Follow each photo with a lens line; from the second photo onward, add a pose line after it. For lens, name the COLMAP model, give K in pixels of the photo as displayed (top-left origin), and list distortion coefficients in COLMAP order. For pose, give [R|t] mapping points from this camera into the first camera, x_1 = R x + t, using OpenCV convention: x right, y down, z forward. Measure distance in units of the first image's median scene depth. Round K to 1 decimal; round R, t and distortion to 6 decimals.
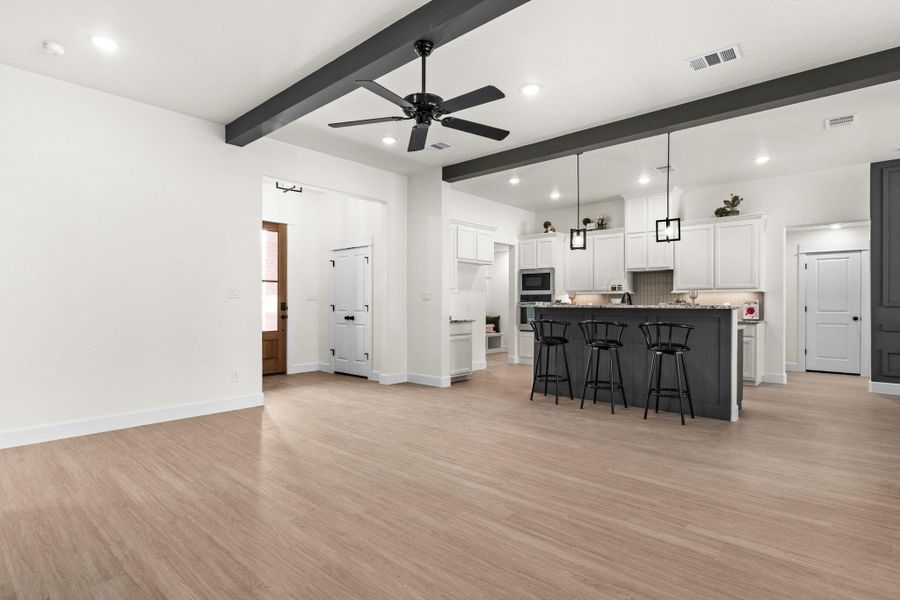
lens RADIAL K [[458.0, 0, 448.6], [0, 458.0, 301.9], [0, 0, 1]] dist [-0.004315, 0.000851]
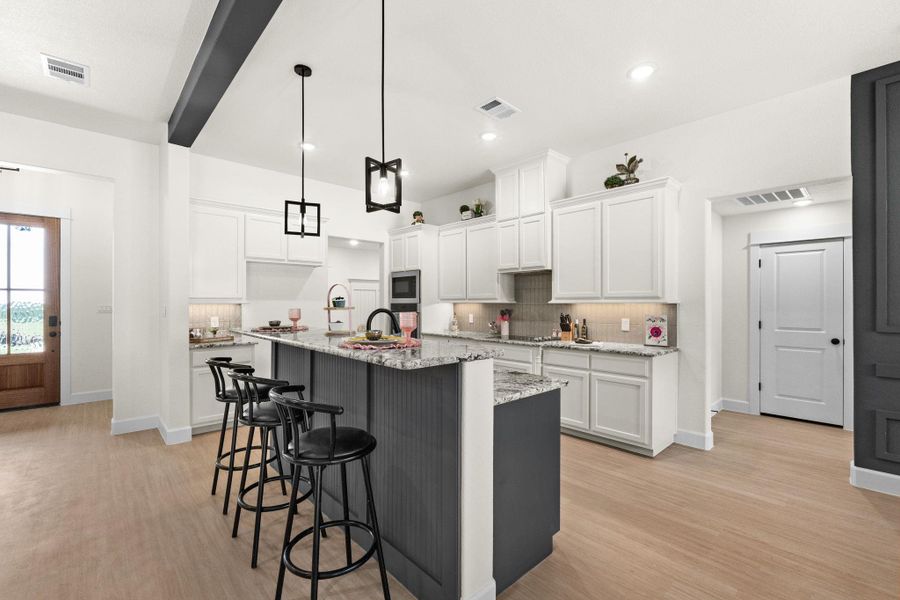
lens RADIAL K [[386.4, 0, 451.5], [0, 386.4, 301.0], [0, 0, 1]] dist [-0.003407, -0.000081]
pose [[0.996064, -0.002021, -0.088609, 0.390527], [0.001894, 0.999997, -0.001517, -0.022423], [0.088612, 0.001343, 0.996065, 0.398799]]
